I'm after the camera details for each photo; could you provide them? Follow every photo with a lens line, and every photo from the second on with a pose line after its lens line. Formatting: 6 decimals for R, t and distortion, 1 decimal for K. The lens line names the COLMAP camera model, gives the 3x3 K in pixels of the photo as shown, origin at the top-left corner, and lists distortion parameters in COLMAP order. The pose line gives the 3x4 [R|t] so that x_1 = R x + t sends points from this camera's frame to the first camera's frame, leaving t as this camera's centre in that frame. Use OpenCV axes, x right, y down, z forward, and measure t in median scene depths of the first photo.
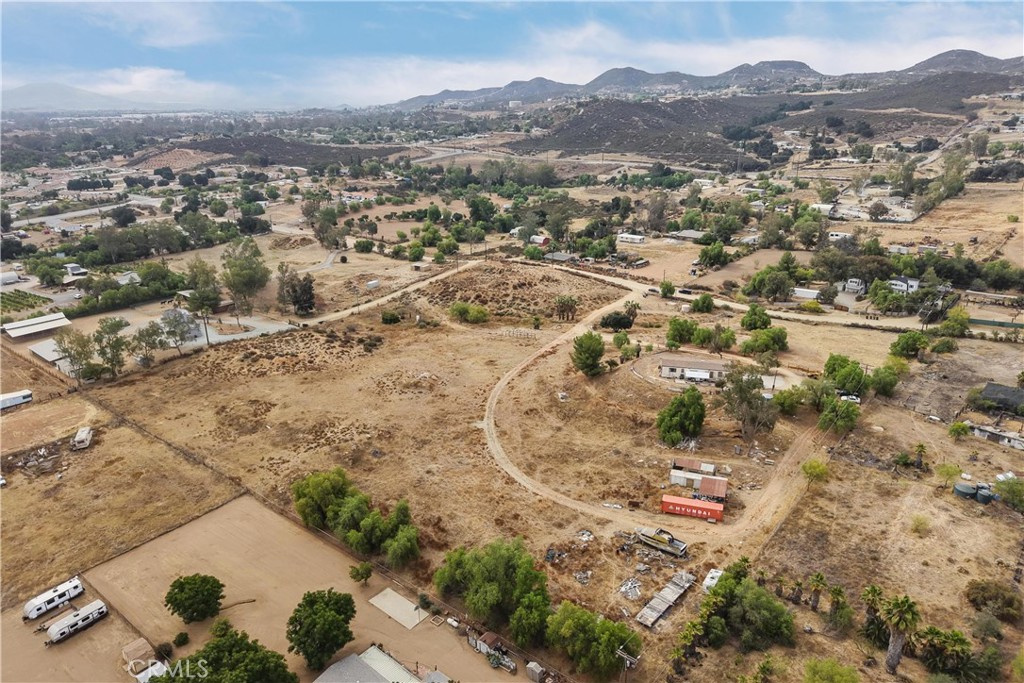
lens RADIAL K [[679.1, 0, 512.0], [0, 679.1, 341.5], [0, 0, 1]] dist [0.050618, -0.049171]
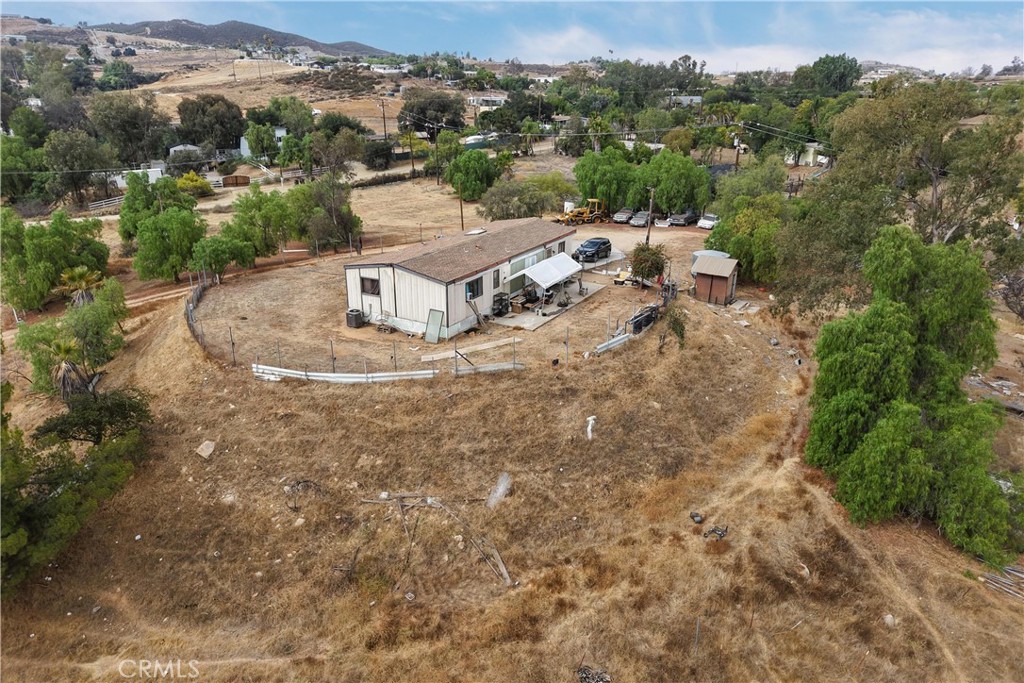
lens RADIAL K [[684.8, 0, 515.3], [0, 684.8, 336.5], [0, 0, 1]] dist [0.034574, -0.016741]
pose [[0.265349, -0.318701, 0.909956, 0.025235], [0.321674, 0.918975, 0.228058, 0.006902], [-0.908909, 0.232194, 0.346367, 0.592666]]
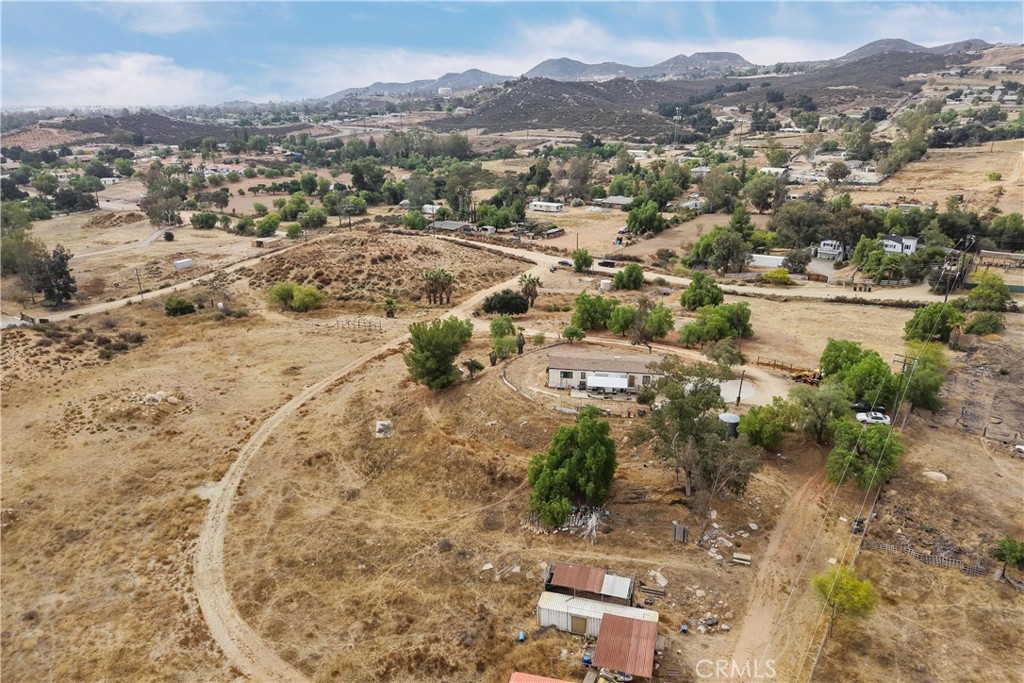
lens RADIAL K [[680.1, 0, 514.8], [0, 680.1, 338.3], [0, 0, 1]] dist [0.073579, -0.080527]
pose [[0.996414, -0.027159, 0.080131, 0.094971], [0.027520, 0.999615, -0.003413, 0.007460], [-0.080007, 0.005606, 0.996779, 0.277181]]
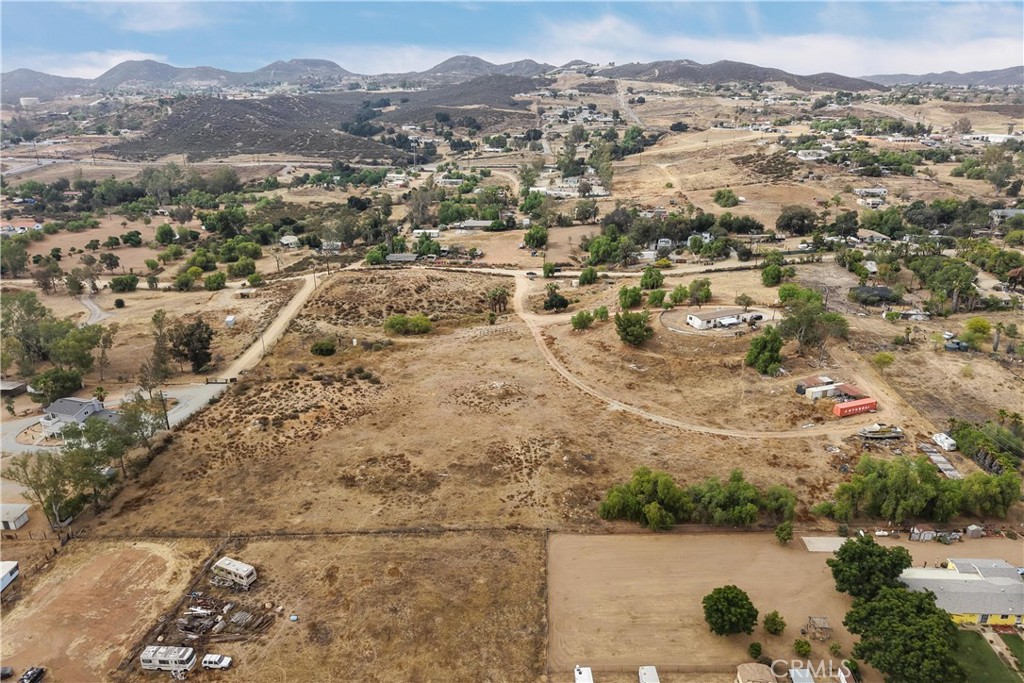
lens RADIAL K [[672.3, 0, 515.1], [0, 672.3, 357.3], [0, 0, 1]] dist [0.063520, -0.064739]
pose [[0.786987, -0.225709, 0.574200, -0.469144], [0.210811, 0.973040, 0.093554, -0.051972], [-0.579836, 0.047422, 0.813352, 0.152139]]
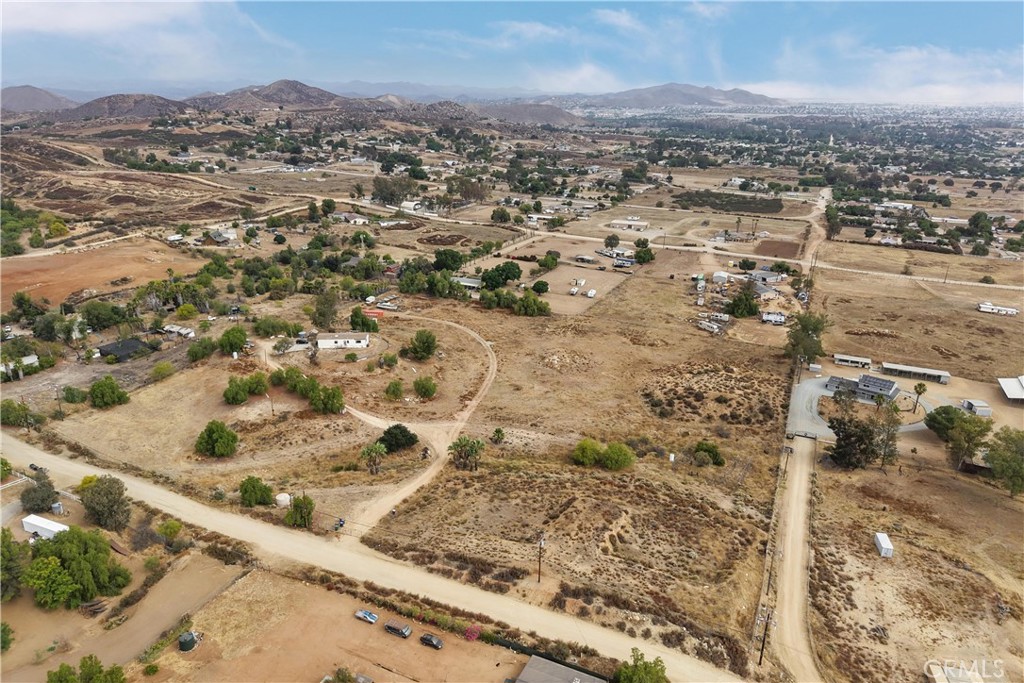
lens RADIAL K [[680.1, 0, 514.8], [0, 680.1, 338.3], [0, 0, 1]] dist [0.073579, -0.080527]
pose [[-0.961121, 0.089581, -0.261193, 0.192748], [-0.099132, 0.770912, 0.629180, -0.554223], [0.257720, 0.630611, -0.732059, 1.356618]]
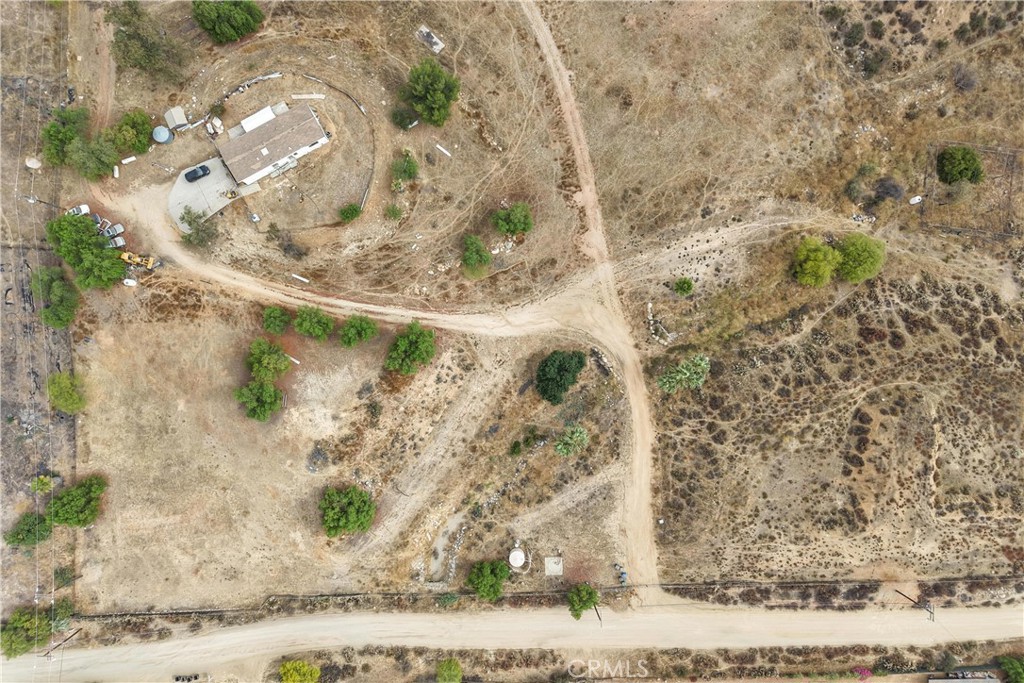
lens RADIAL K [[672.3, 0, 515.1], [0, 672.3, 357.3], [0, 0, 1]] dist [0.063520, -0.064739]
pose [[-0.745509, 0.666481, -0.004377, 0.154296], [-0.233221, -0.254712, 0.938472, -0.450674], [0.624359, 0.700660, 0.345327, 0.693940]]
